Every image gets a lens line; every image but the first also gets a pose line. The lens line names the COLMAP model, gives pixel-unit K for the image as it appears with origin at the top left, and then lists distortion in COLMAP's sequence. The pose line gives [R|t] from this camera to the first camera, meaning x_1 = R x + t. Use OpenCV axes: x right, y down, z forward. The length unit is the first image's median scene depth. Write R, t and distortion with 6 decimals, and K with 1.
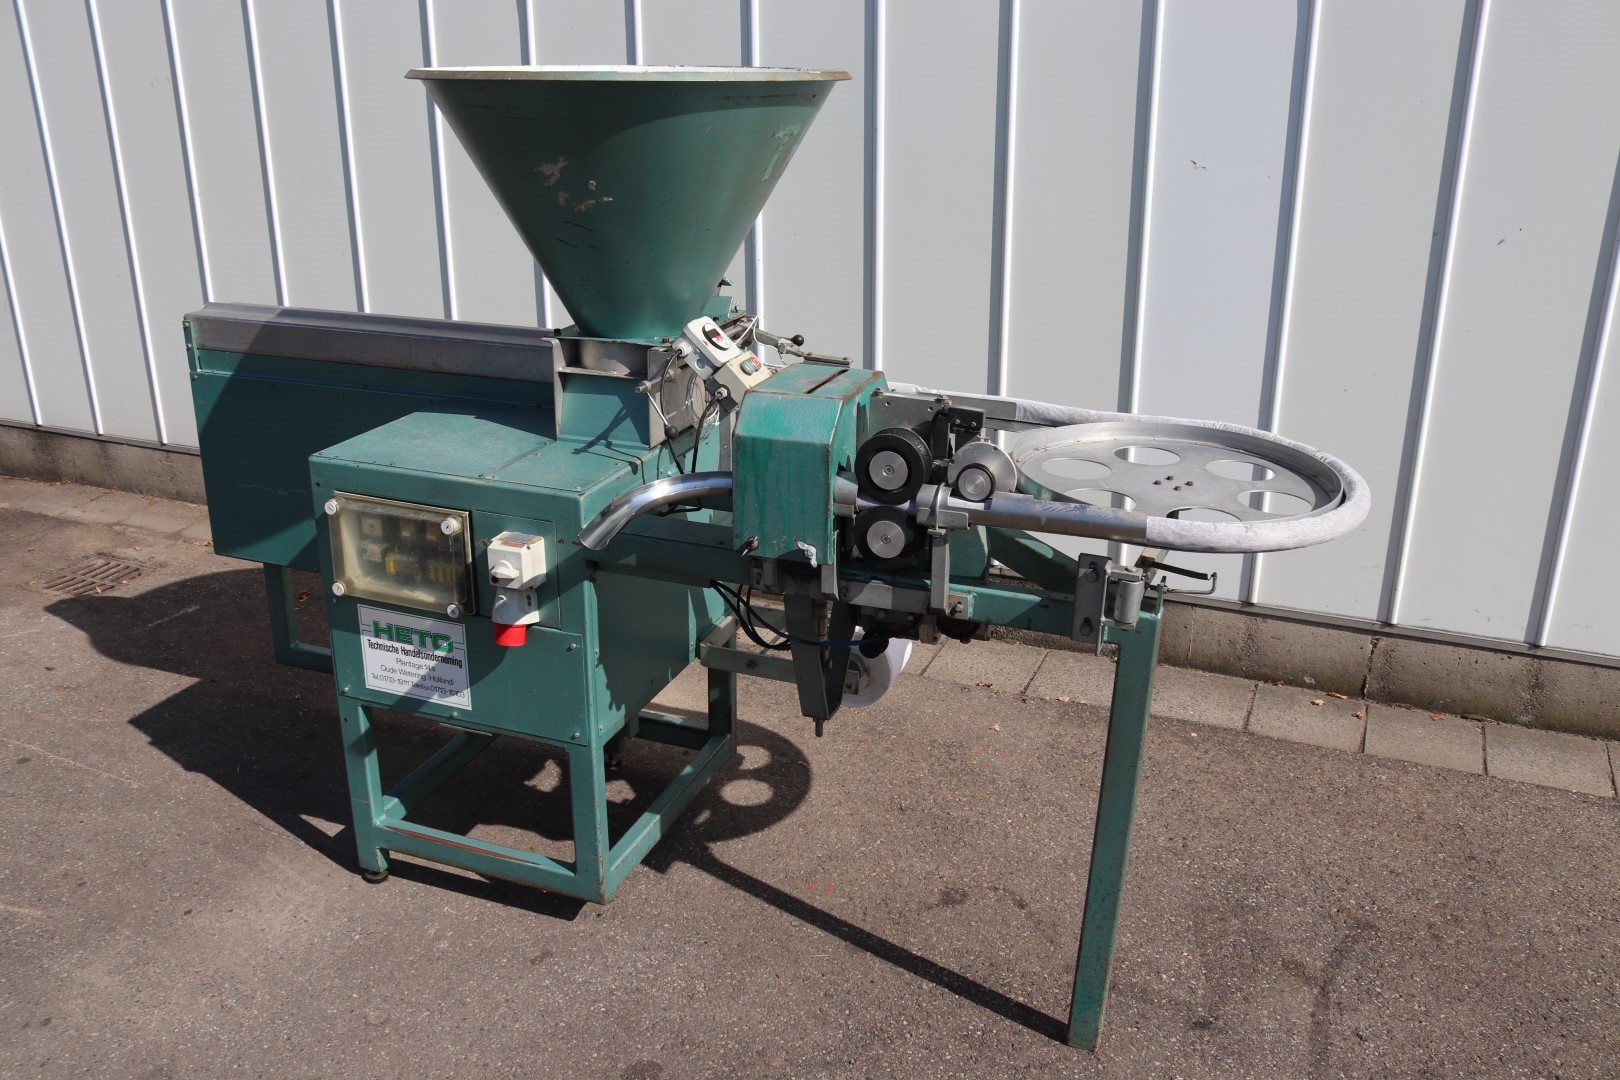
lens RADIAL K [[1360.8, 0, 810.0], [0, 1360.8, 540.0], [0, 0, 1]] dist [-0.102789, 0.003621]
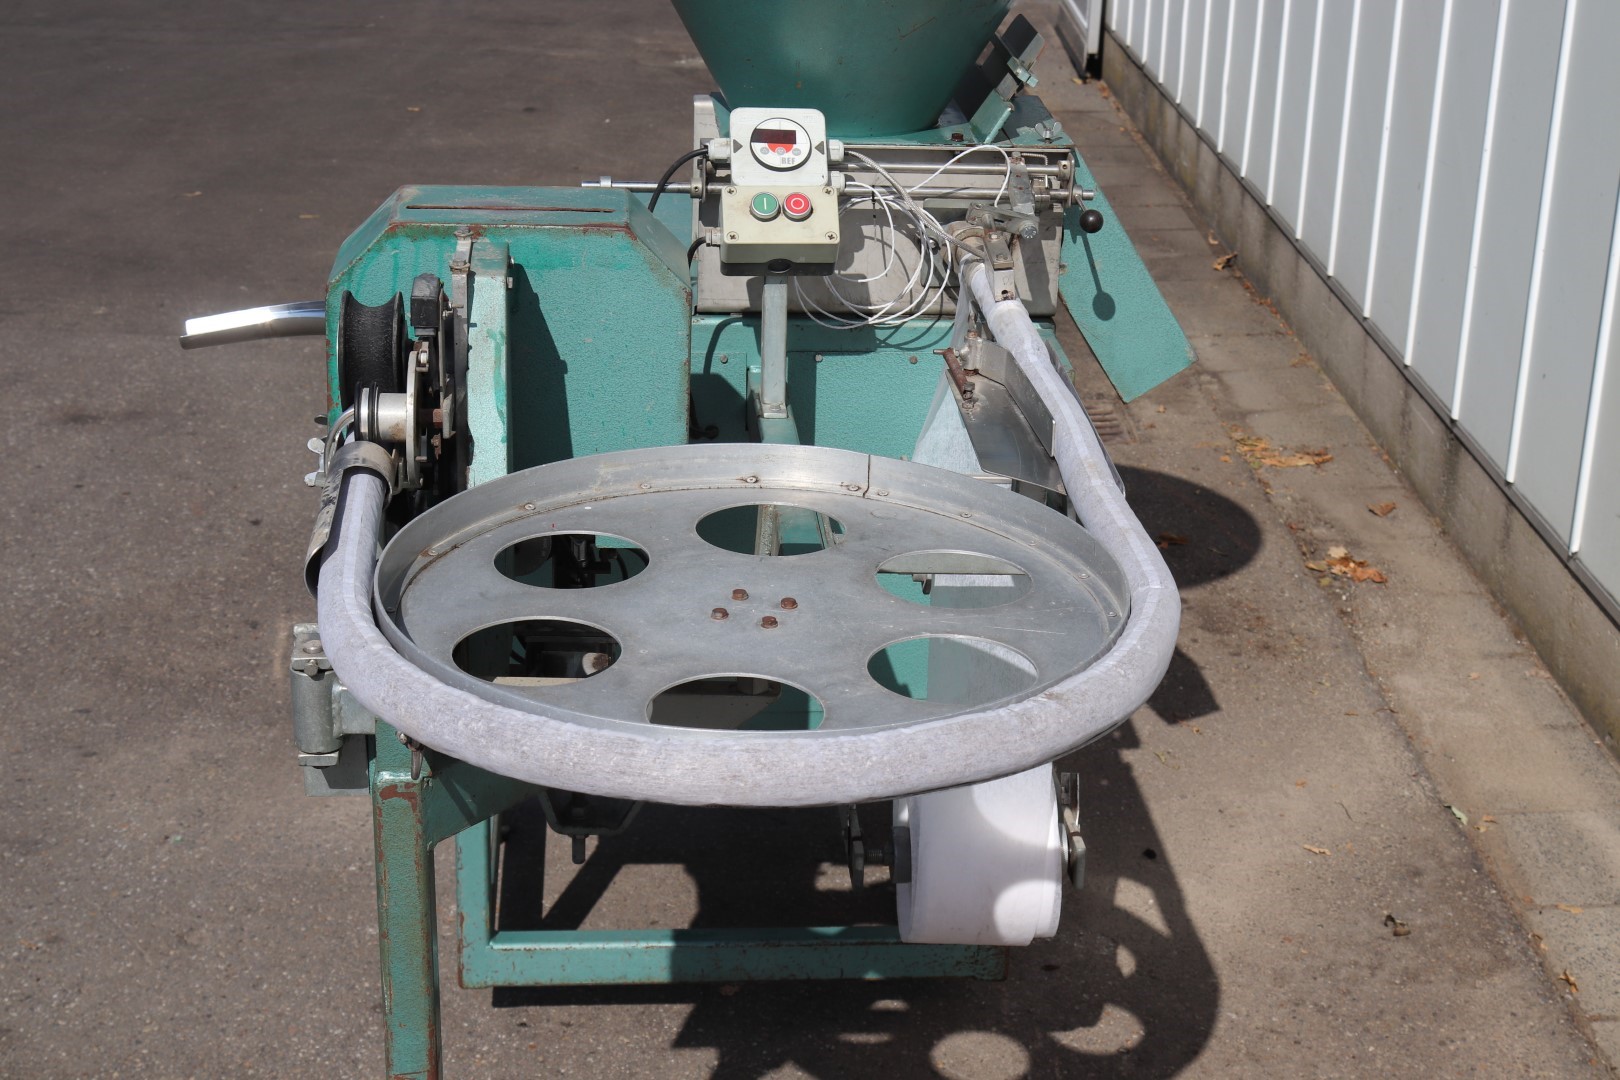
lens RADIAL K [[2502.3, 0, 810.0], [0, 2502.3, 540.0], [0, 0, 1]] dist [-0.011374, -0.018129]
pose [[0.435275, 0.332247, -0.836748, 0.794651], [-0.343824, 0.920313, 0.186571, -0.184865], [0.832058, 0.206484, 0.514824, 0.487947]]
